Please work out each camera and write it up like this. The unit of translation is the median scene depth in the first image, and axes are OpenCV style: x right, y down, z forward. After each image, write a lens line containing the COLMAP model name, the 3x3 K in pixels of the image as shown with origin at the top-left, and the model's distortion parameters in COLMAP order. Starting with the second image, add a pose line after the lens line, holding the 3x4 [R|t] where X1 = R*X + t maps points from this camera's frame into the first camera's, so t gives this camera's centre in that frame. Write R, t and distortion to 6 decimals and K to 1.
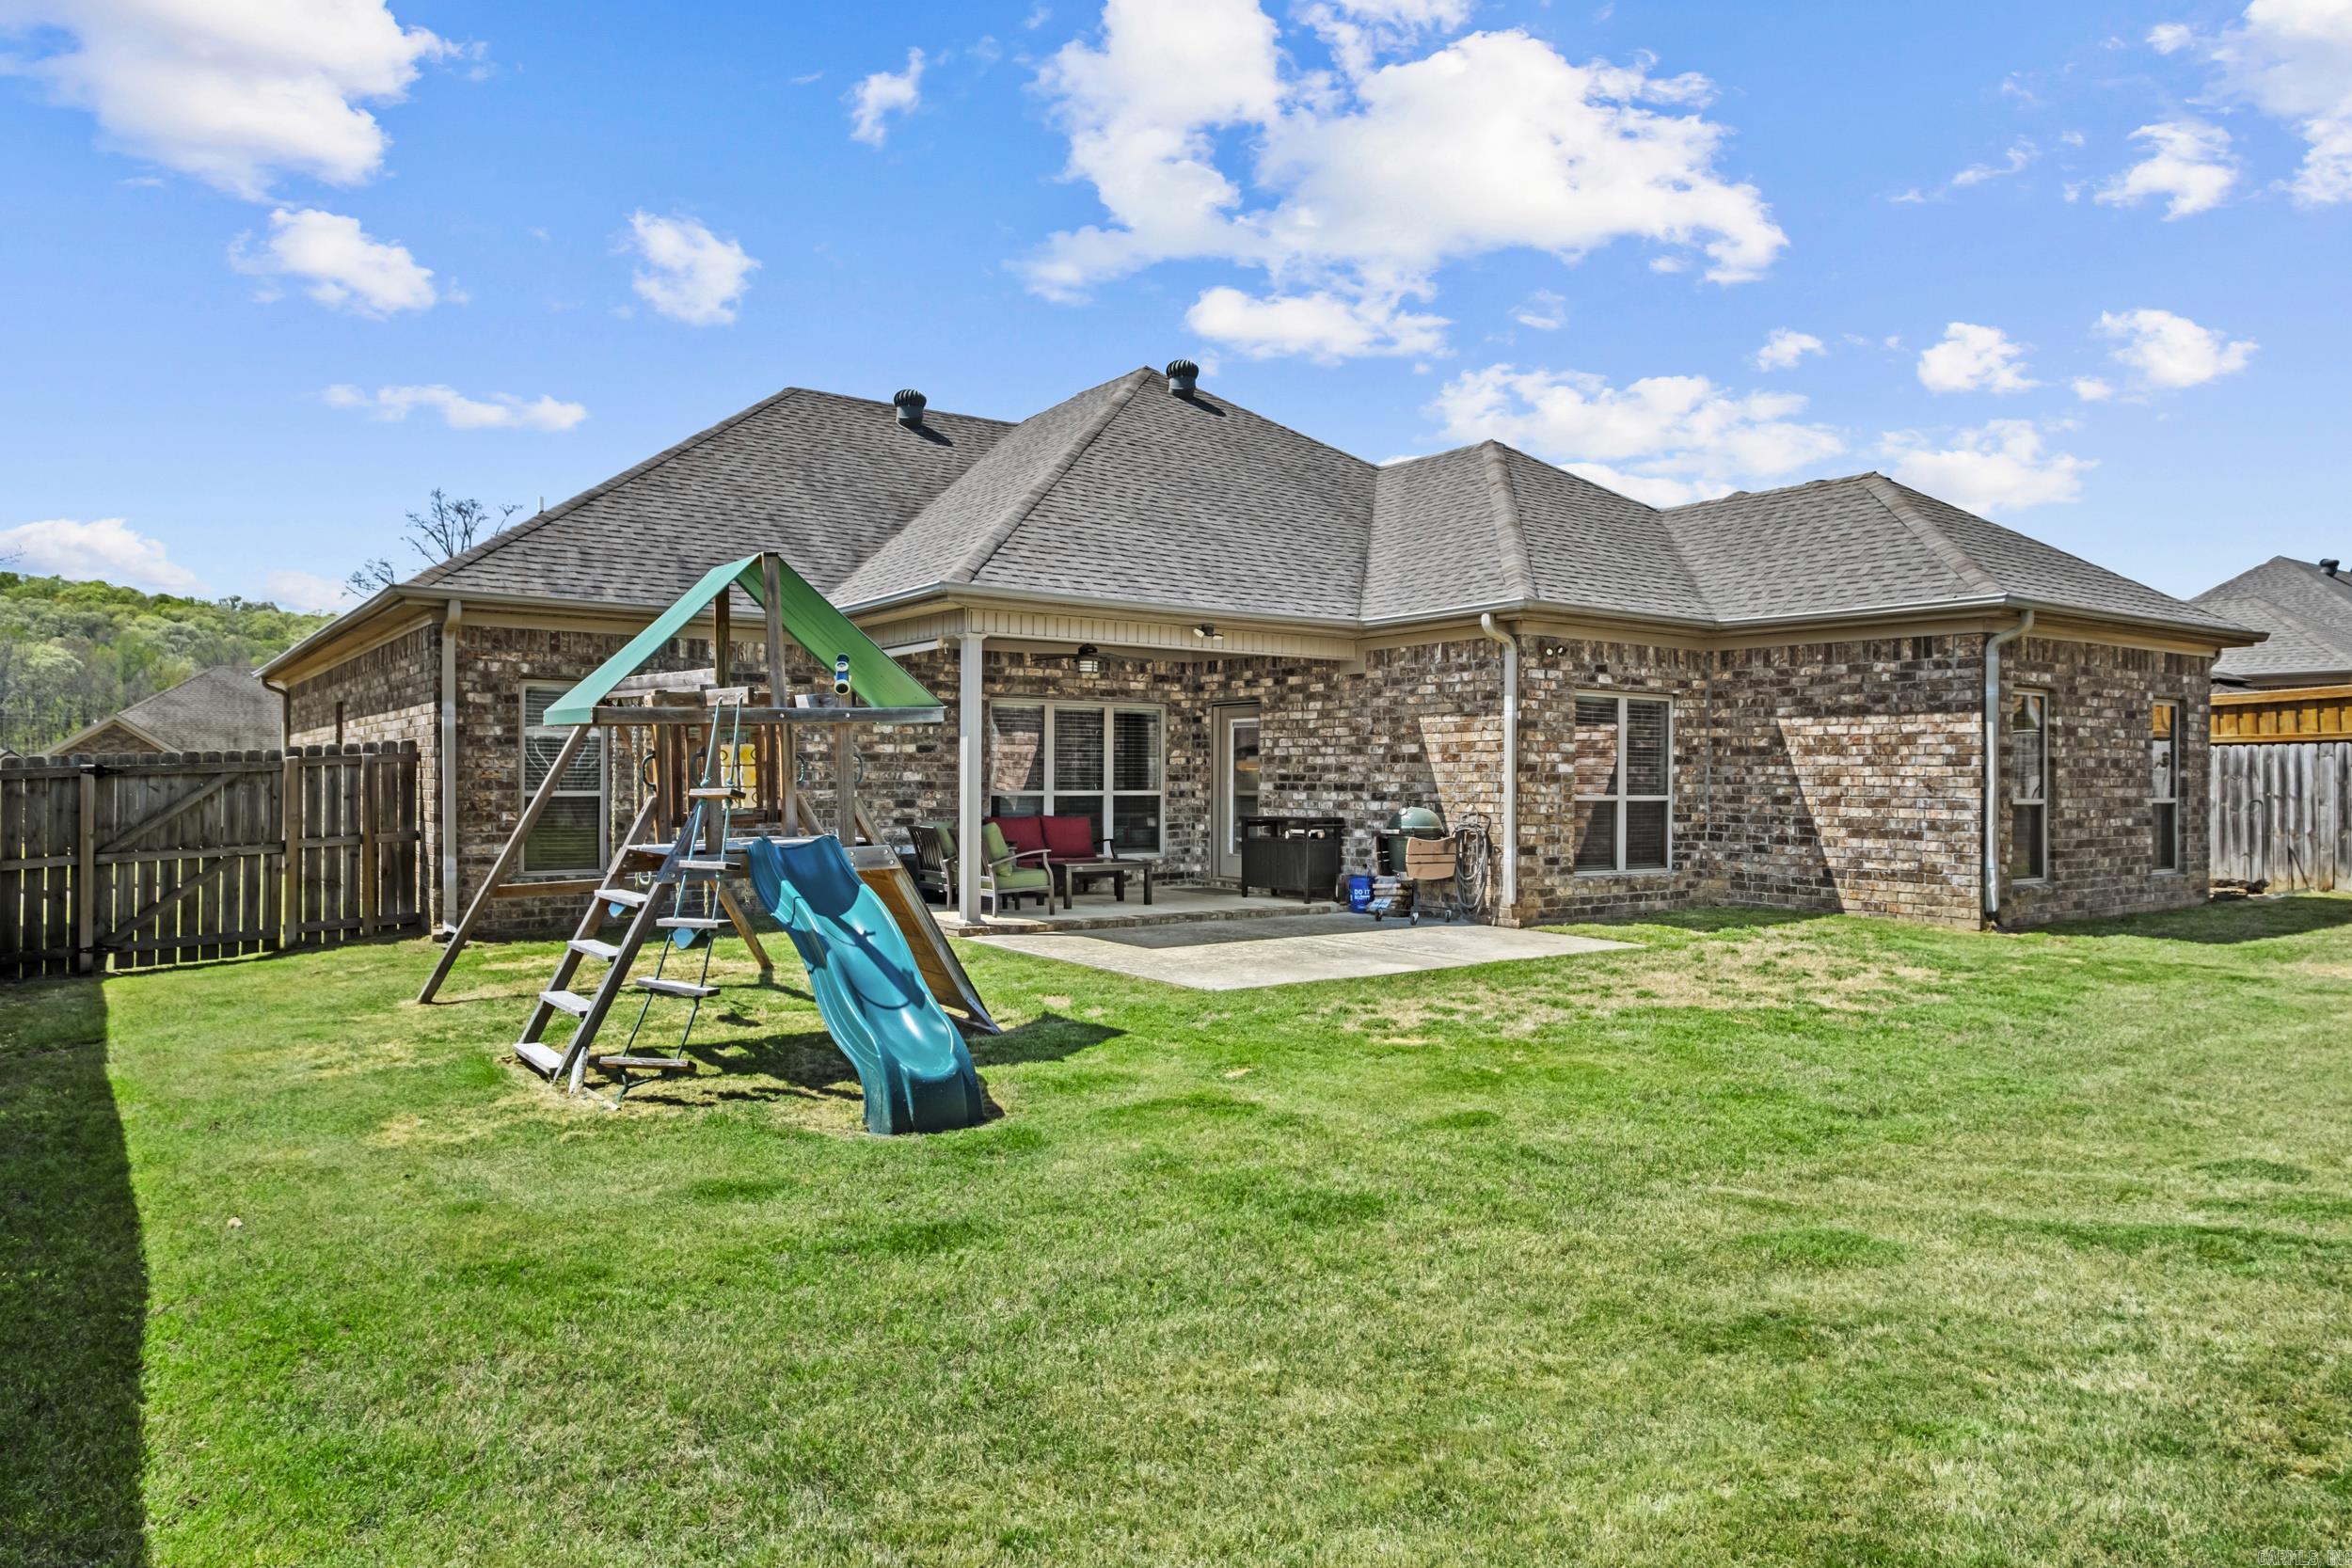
lens RADIAL K [[1435.4, 0, 1176.0], [0, 1435.4, 784.0], [0, 0, 1]] dist [0.004732, 0.001736]
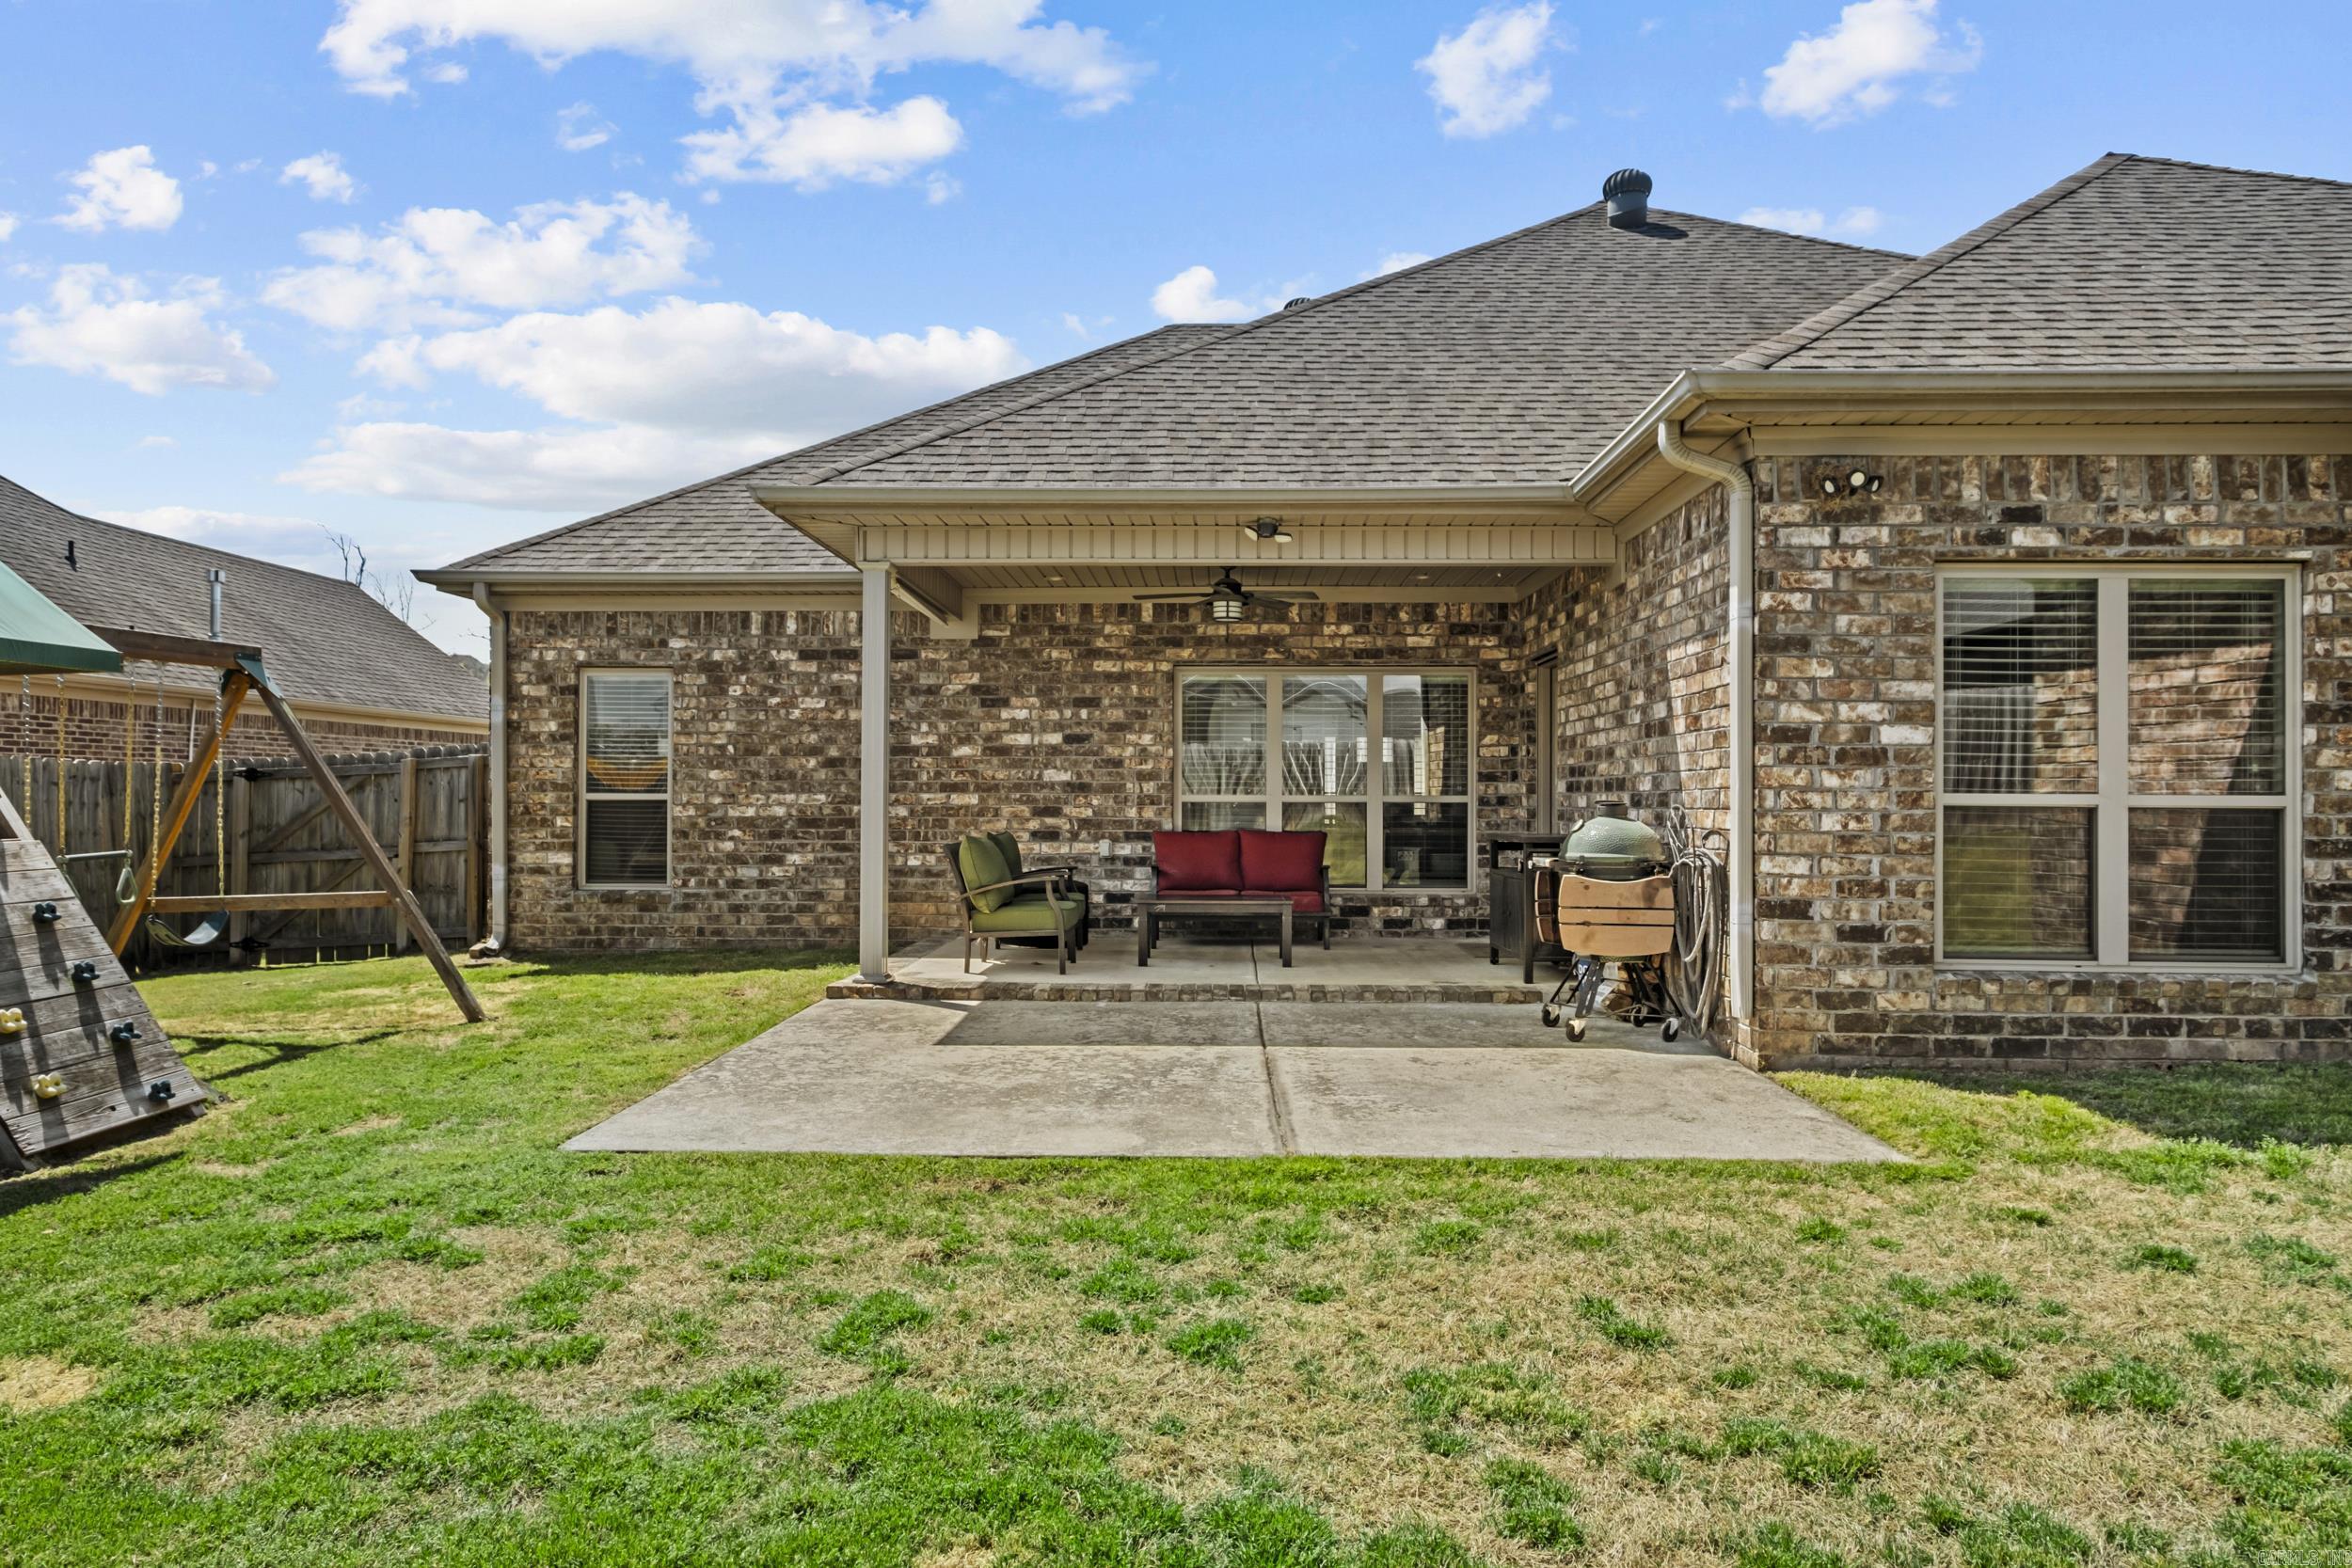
lens RADIAL K [[1435.4, 0, 1176.0], [0, 1435.4, 784.0], [0, 0, 1]] dist [0.004732, 0.001736]
pose [[0.803205, -0.008740, -0.595638, 0.351136], [-0.000496, 0.999882, -0.015340, 0.011844], [0.595702, 0.012617, 0.803106, 0.476343]]
